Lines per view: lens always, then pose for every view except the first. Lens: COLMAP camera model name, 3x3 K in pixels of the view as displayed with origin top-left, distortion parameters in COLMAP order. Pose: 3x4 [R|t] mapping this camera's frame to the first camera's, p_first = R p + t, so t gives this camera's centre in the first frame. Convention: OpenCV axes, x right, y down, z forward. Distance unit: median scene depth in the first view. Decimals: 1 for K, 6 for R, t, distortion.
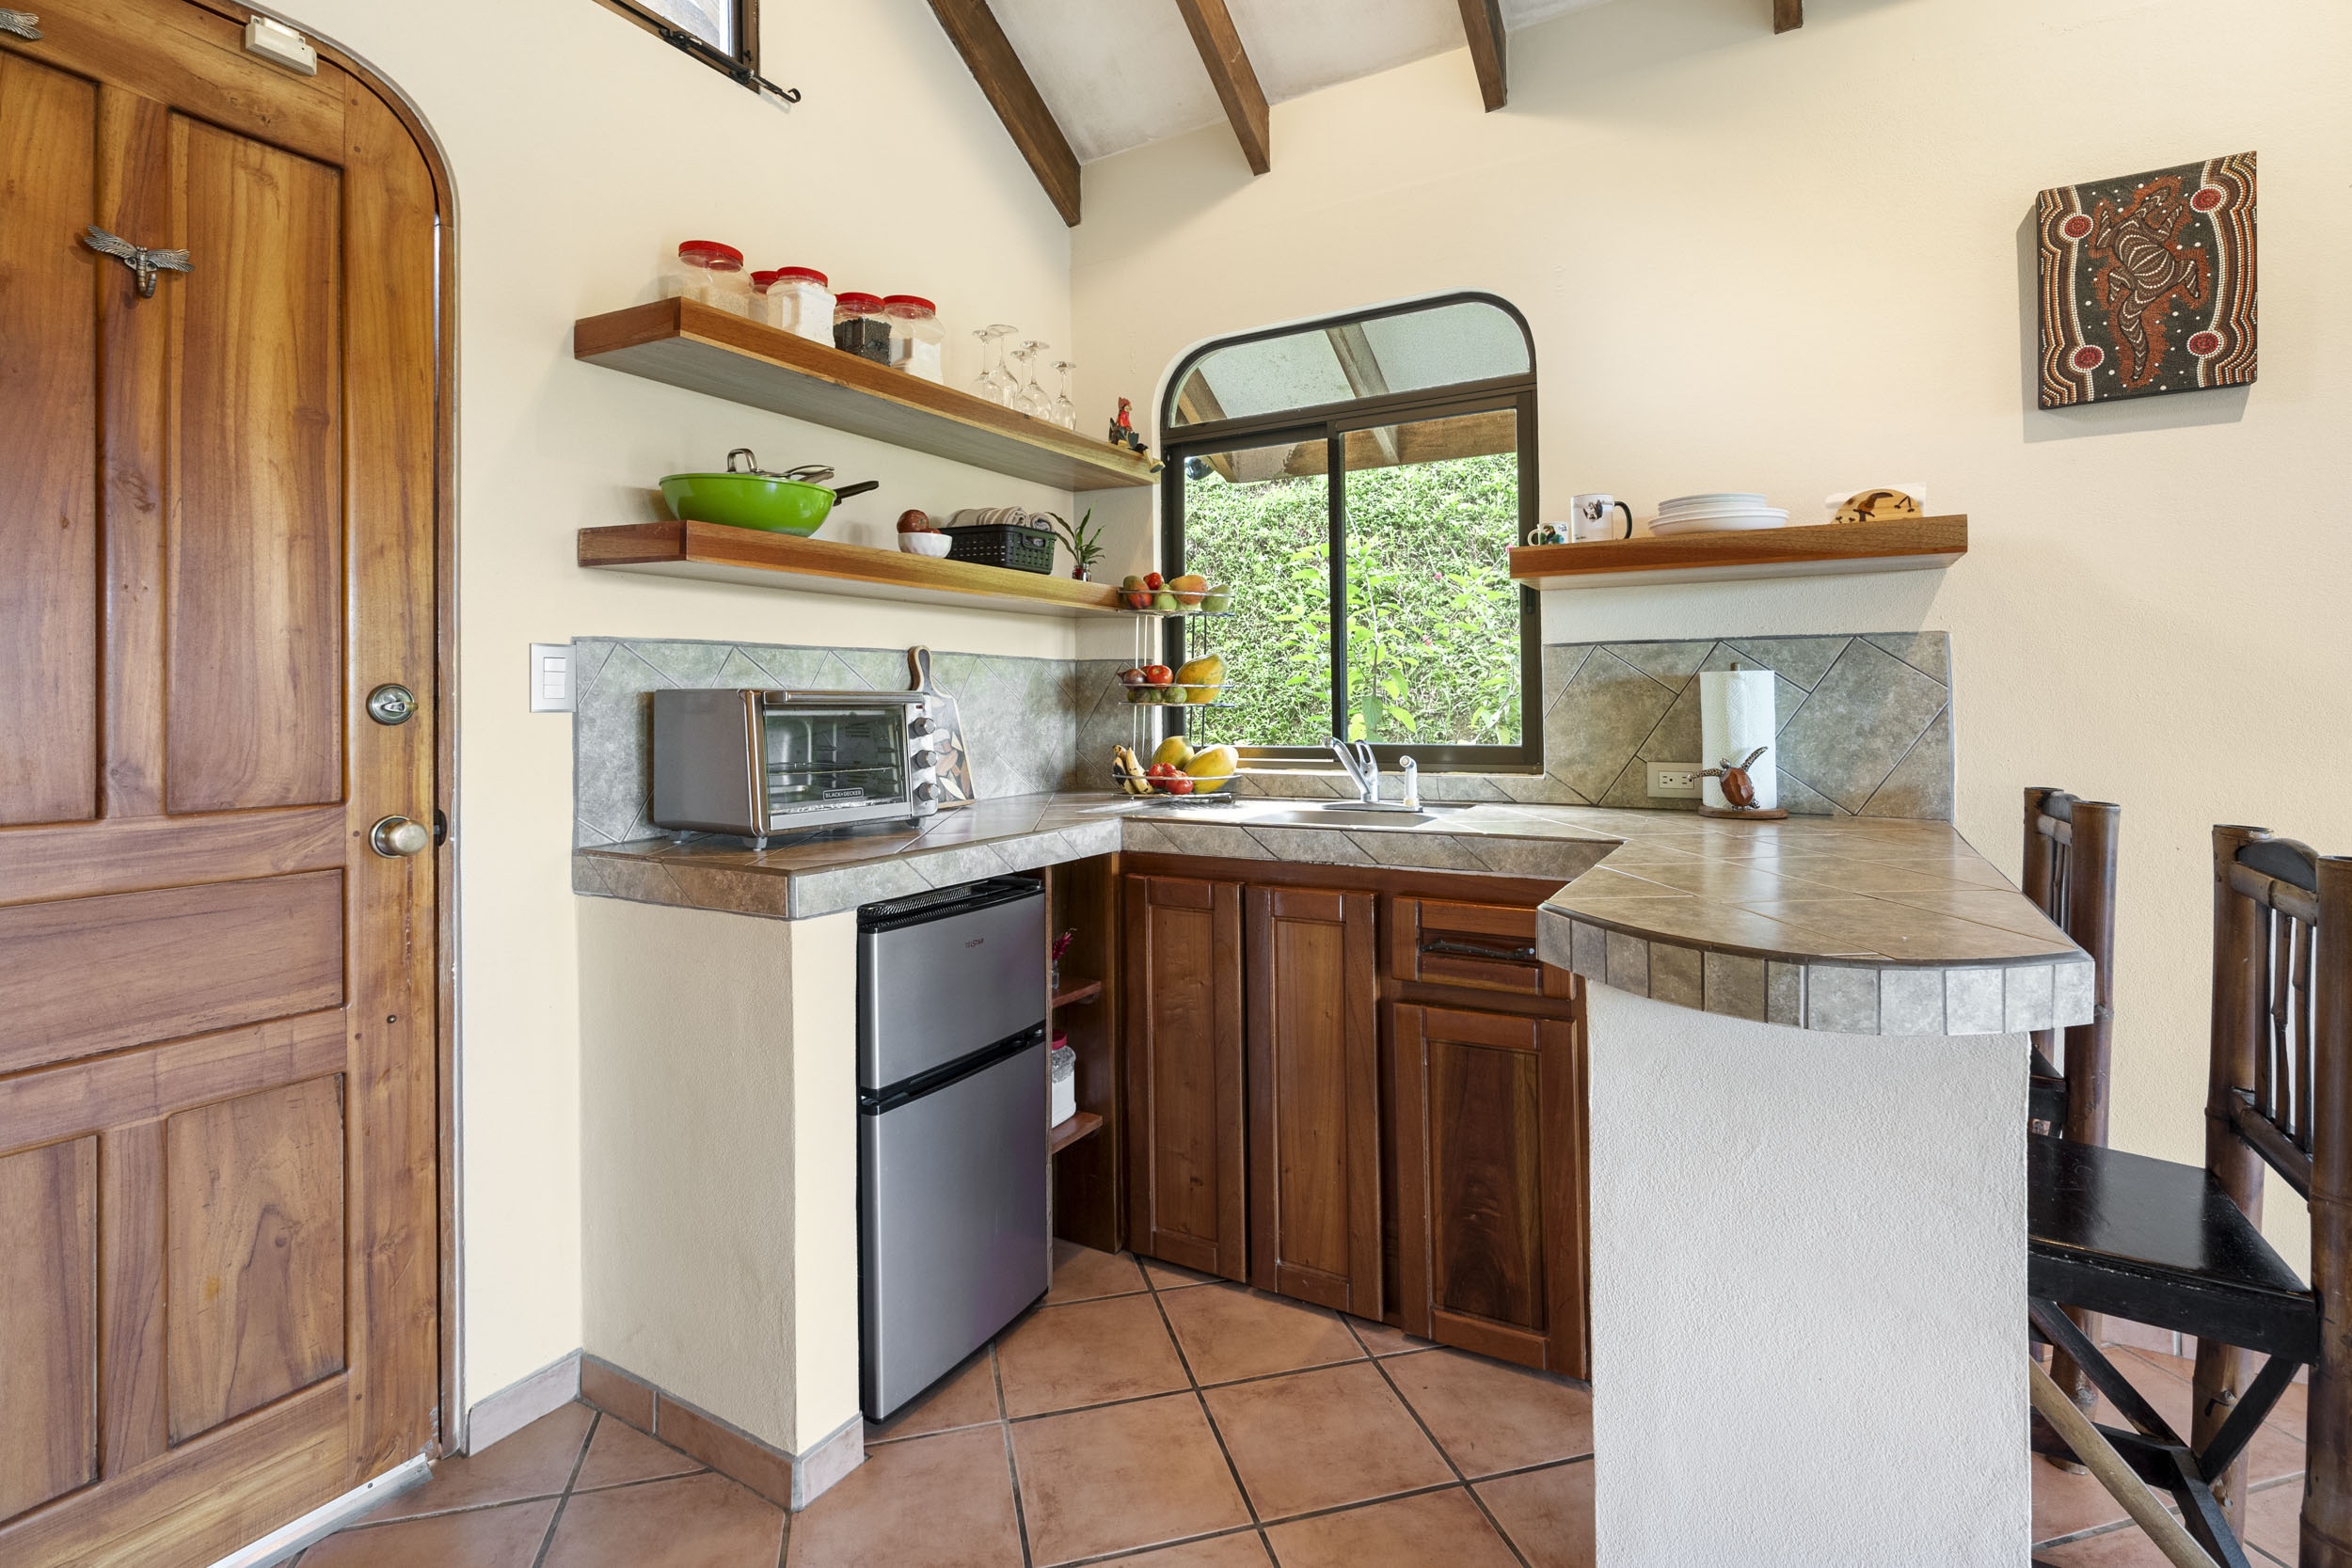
lens RADIAL K [[1096.6, 0, 1154.2], [0, 1096.6, 690.5], [0, 0, 1]] dist [-0.003325, -0.000695]
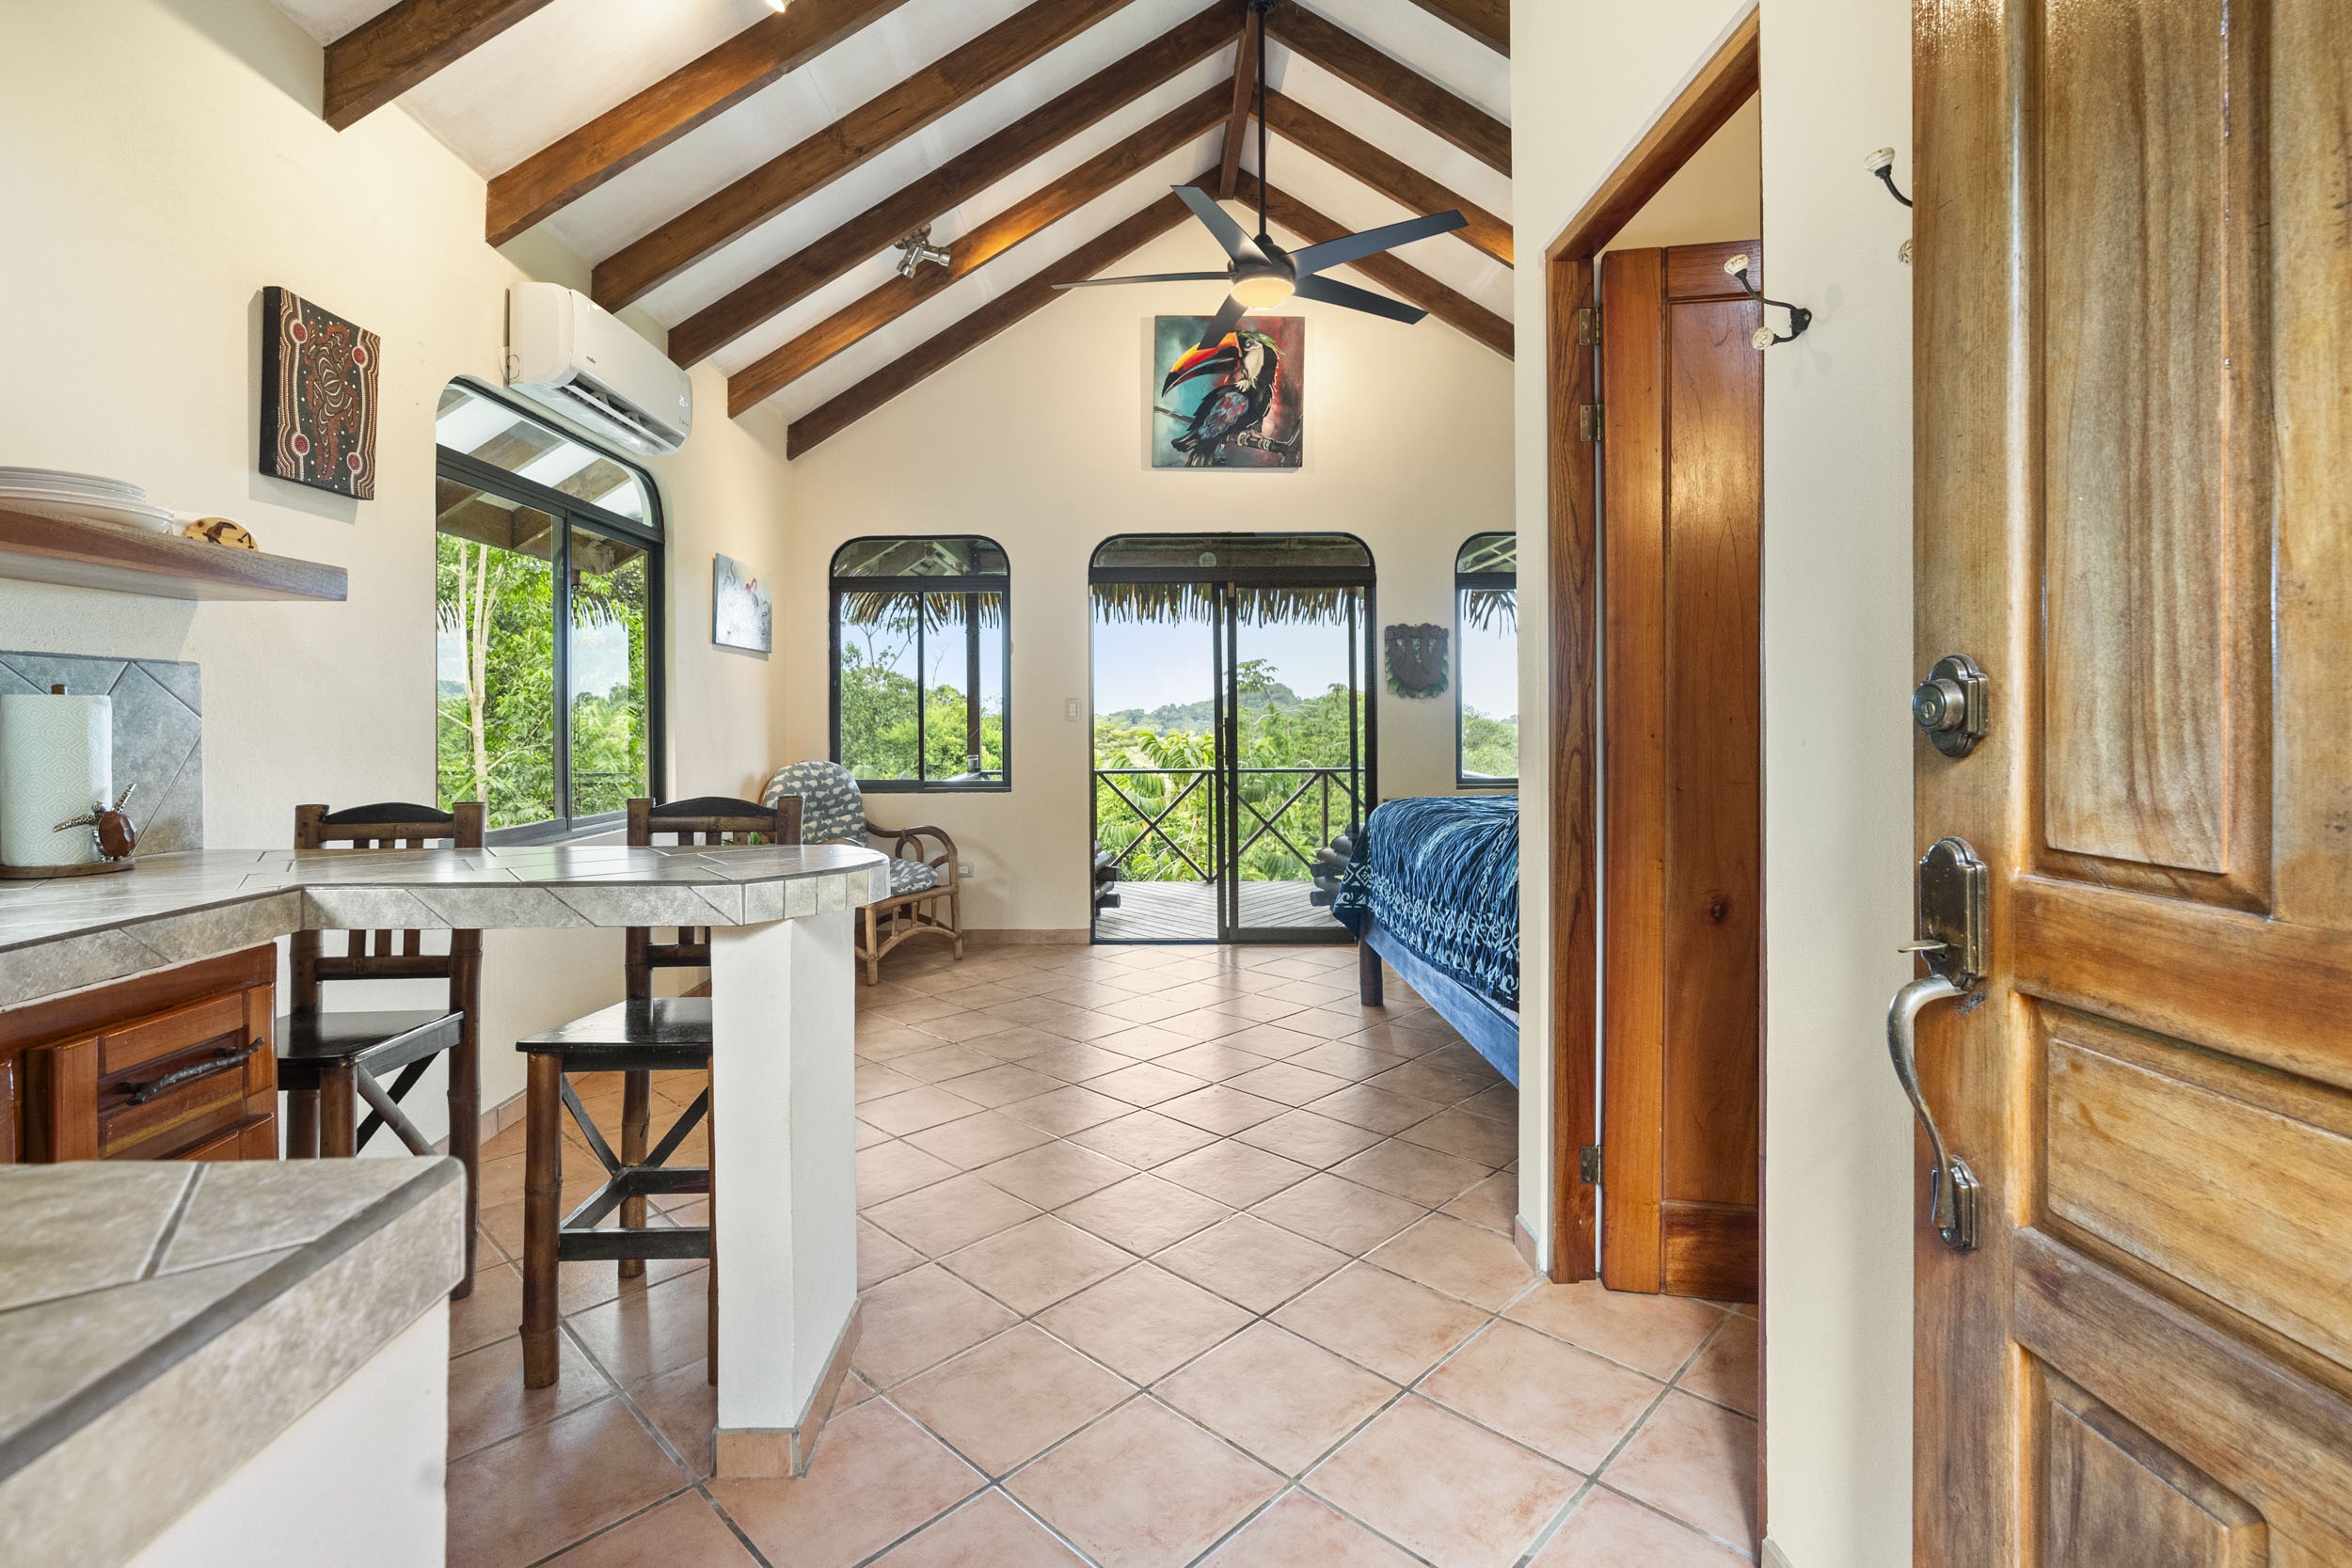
lens RADIAL K [[1096.6, 0, 1160.0], [0, 1096.6, 725.8], [0, 0, 1]] dist [-0.003325, -0.000695]
pose [[-0.525905, 0.008357, 0.850502, -0.651866], [0.003673, 0.999965, -0.007554, 0.016039], [-0.850535, -0.000849, -0.525917, 0.825433]]
